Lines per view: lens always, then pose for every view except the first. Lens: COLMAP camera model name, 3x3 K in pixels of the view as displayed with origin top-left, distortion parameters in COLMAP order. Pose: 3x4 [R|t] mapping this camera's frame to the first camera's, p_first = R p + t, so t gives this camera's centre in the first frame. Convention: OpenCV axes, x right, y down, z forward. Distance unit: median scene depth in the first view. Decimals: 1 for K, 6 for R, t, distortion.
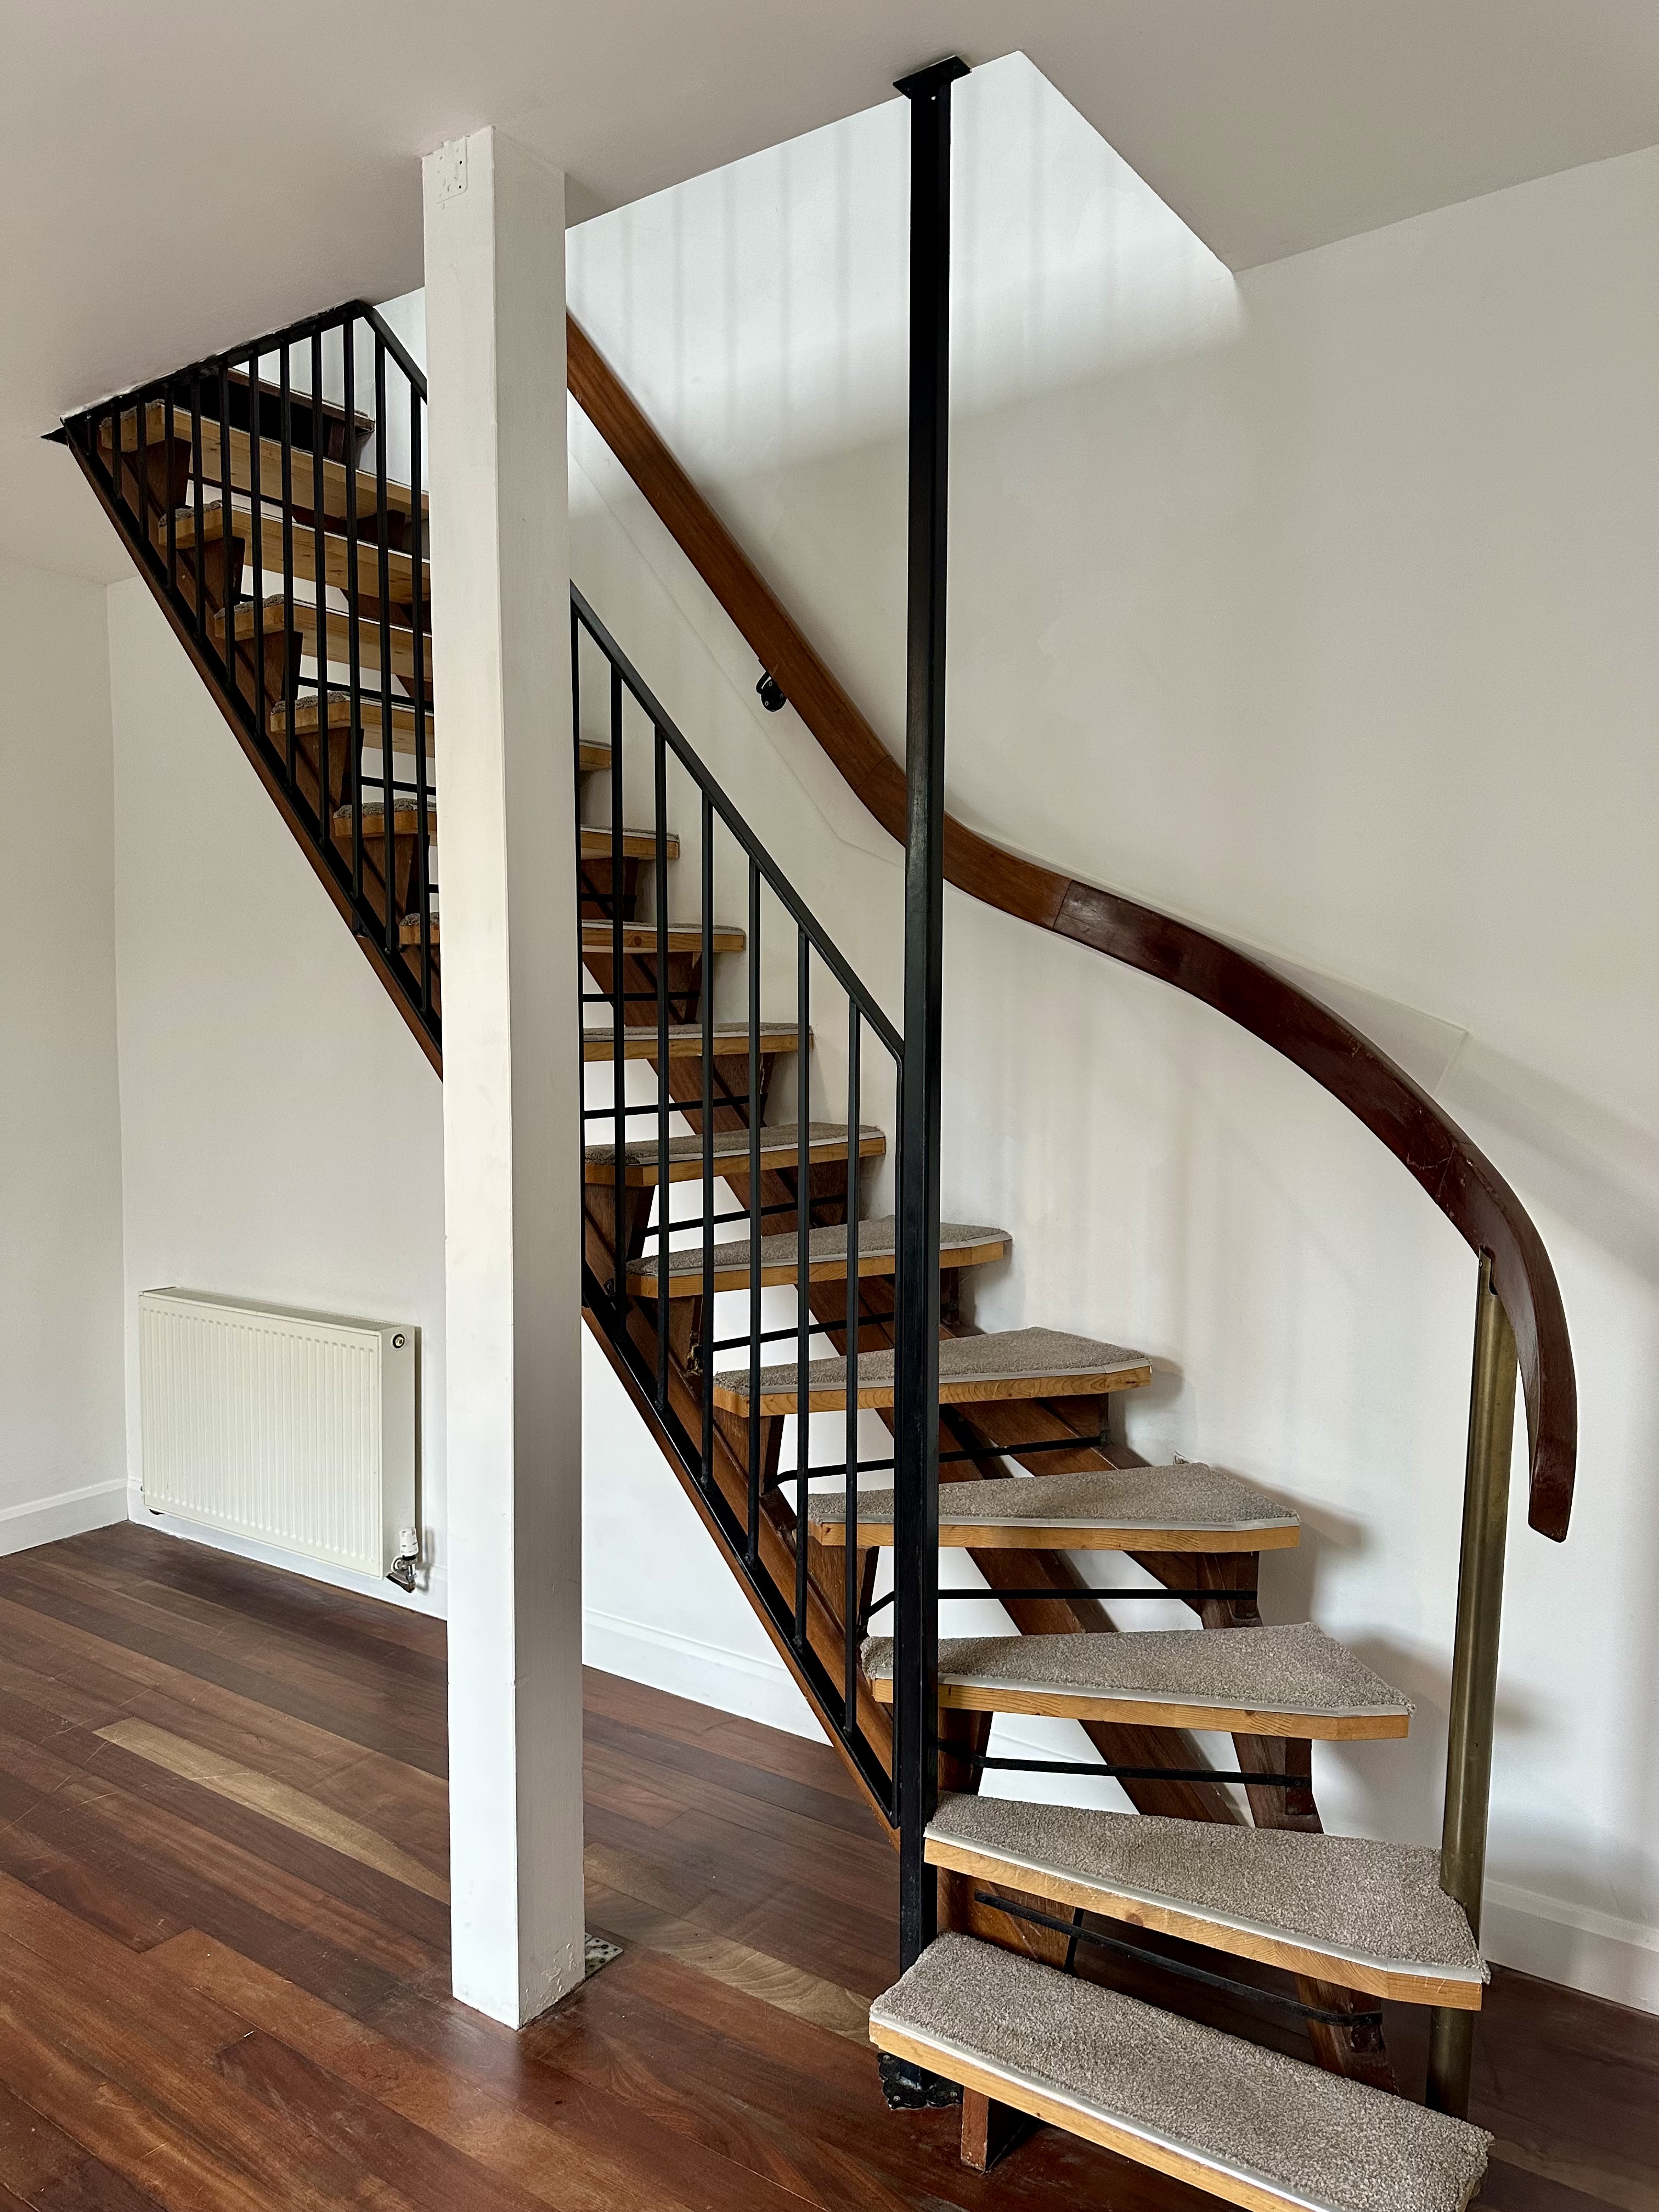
lens RADIAL K [[1564.8, 0, 829.5], [0, 1564.8, 1106.0], [0, 0, 1]] dist [0.022857, 0.002563]
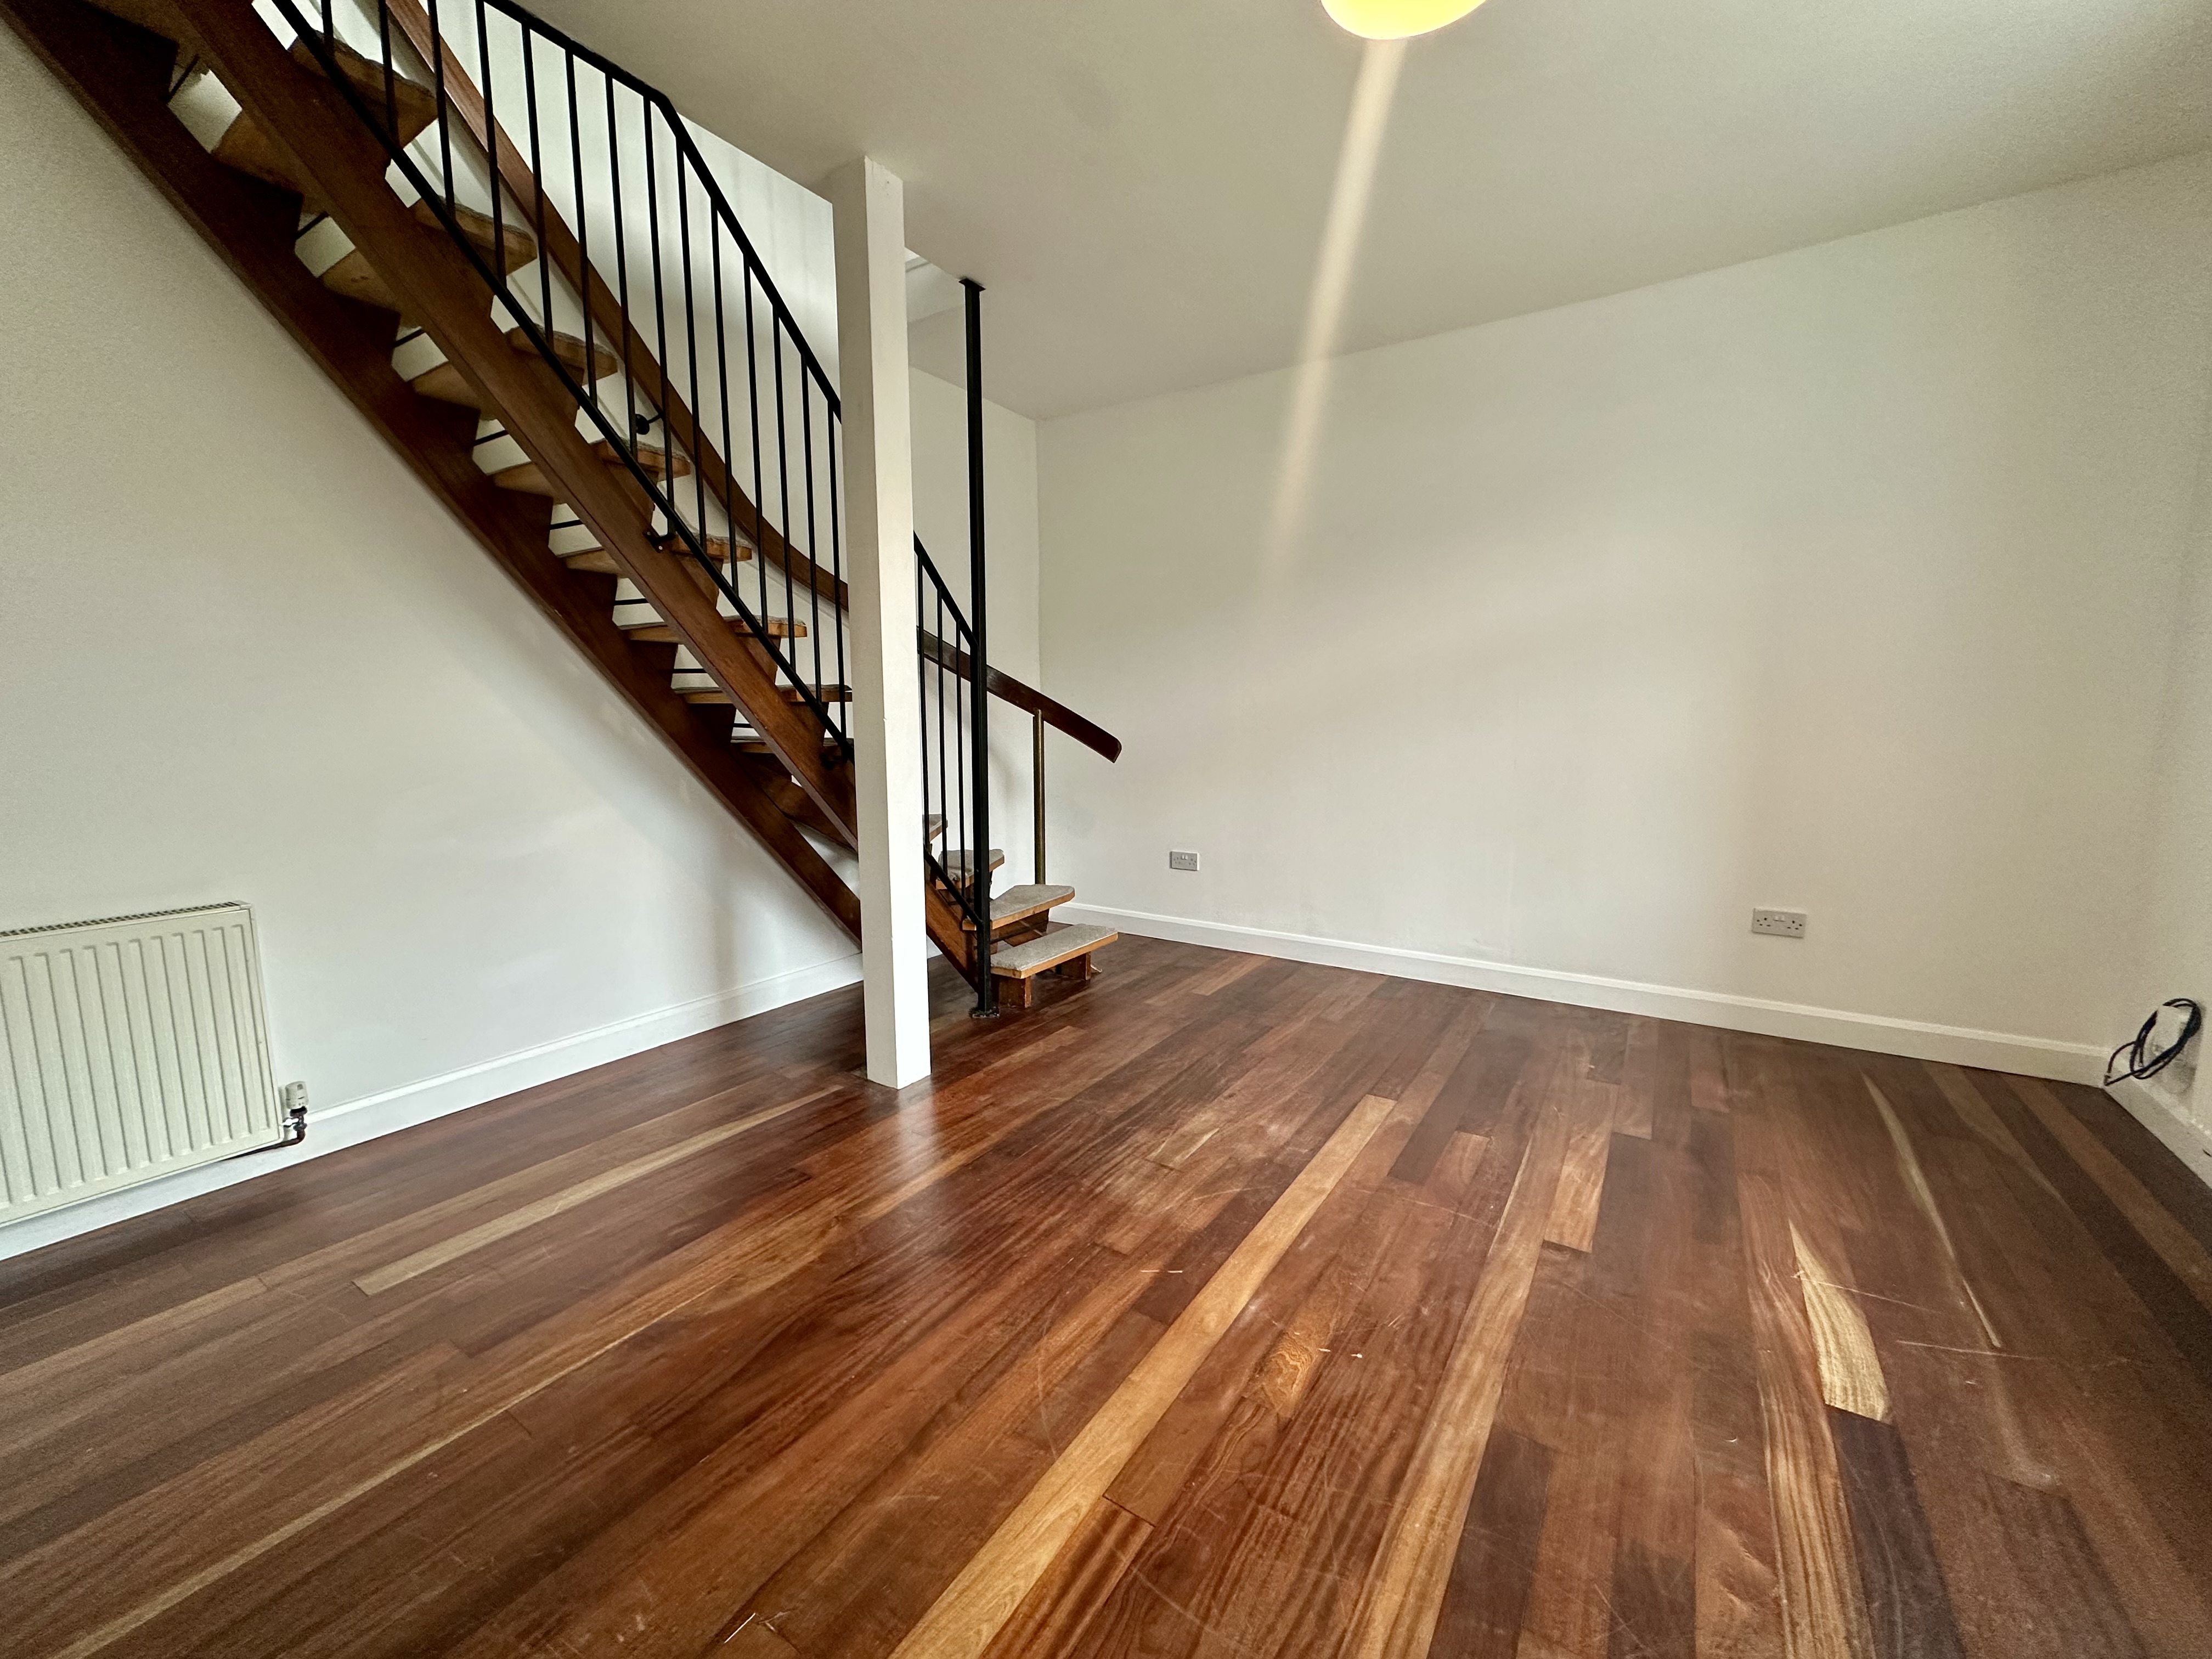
lens RADIAL K [[867.6, 0, 1093.3], [0, 867.6, 834.4], [0, 0, 1]] dist [-0.003122, -0.000227]
pose [[-0.018407, -0.132598, 0.990999, -1.182222], [0.066784, 0.988790, 0.133543, 0.084342], [-0.997598, 0.068641, -0.009345, 0.652780]]
